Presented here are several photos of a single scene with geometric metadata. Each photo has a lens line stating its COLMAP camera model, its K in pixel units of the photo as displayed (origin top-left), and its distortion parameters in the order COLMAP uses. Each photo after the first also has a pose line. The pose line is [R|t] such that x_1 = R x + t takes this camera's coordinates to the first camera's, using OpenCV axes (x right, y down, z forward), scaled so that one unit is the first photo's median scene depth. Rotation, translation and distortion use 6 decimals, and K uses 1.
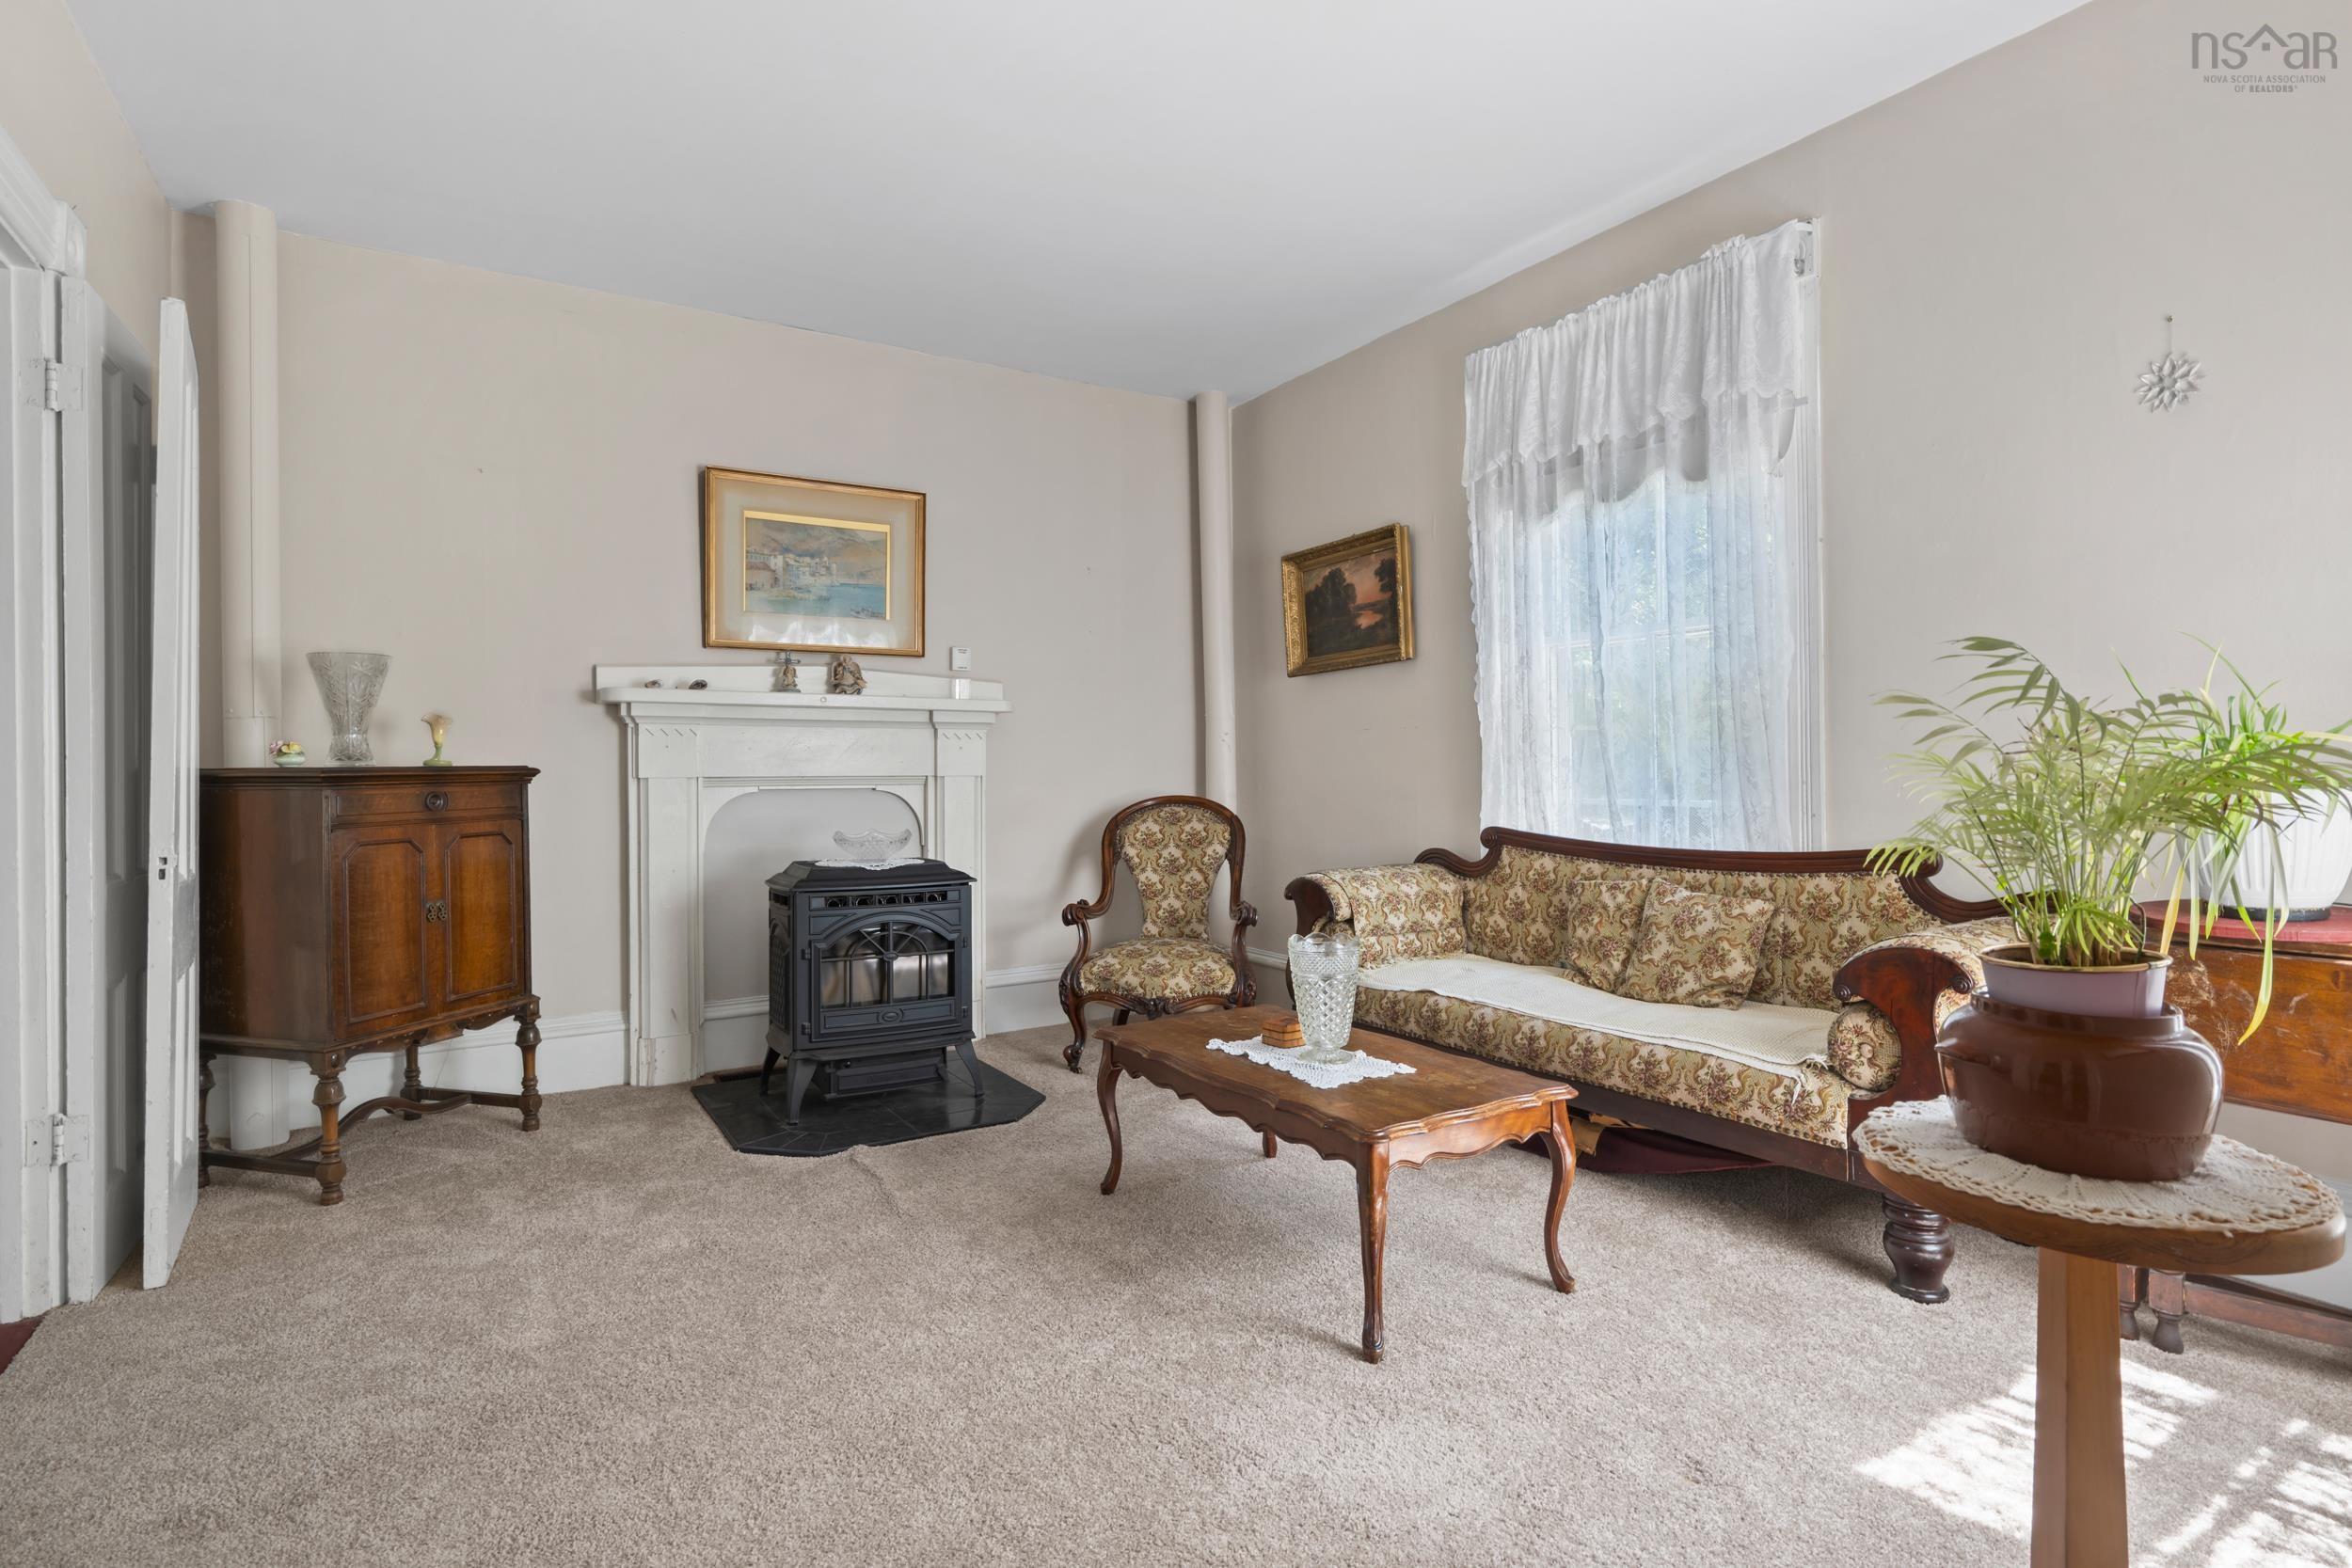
lens RADIAL K [[1144.7, 0, 1176.0], [0, 1144.7, 784.0], [0, 0, 1]] dist [-0.019881, -0.000007]
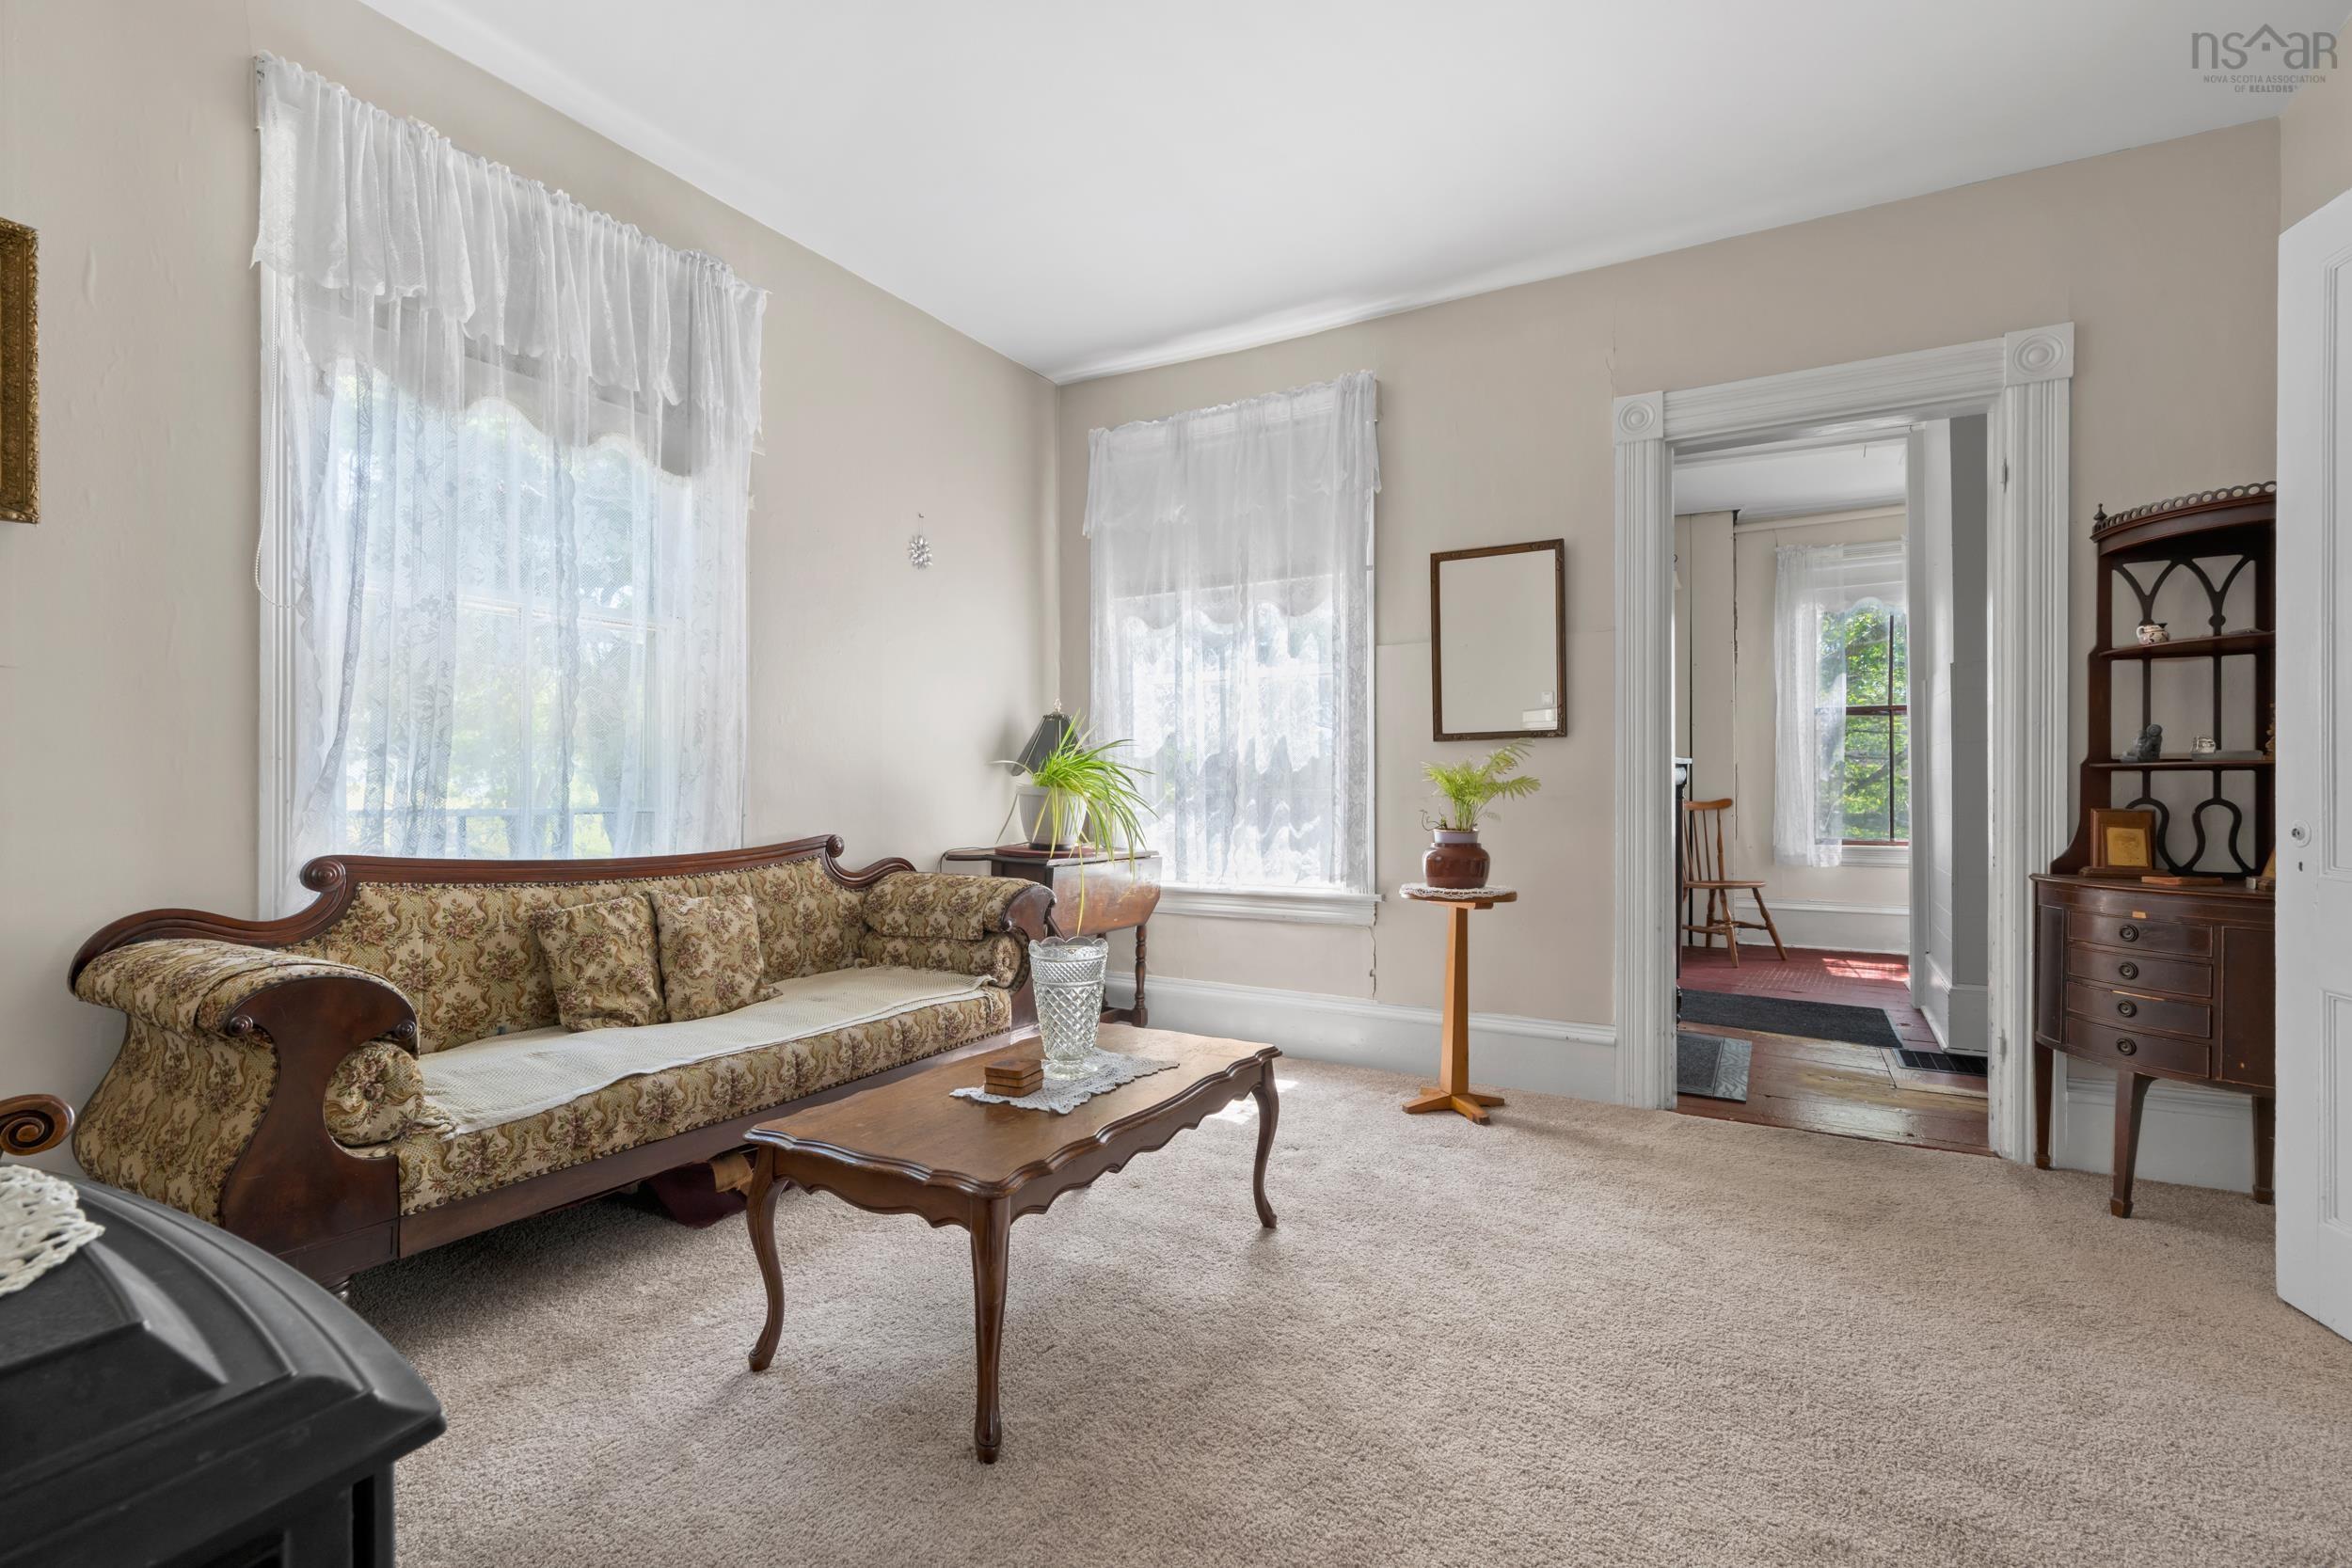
lens RADIAL K [[1093.4, 0, 1184.3], [0, 1093.4, 788.0], [0, 0, 1]] dist [0.000598, 0.000061]
pose [[-0.482971, 0.009880, 0.875581, -1.289162], [0.009345, 0.999938, -0.006129, 0.024764], [-0.875586, 0.005222, -0.483033, 2.464445]]
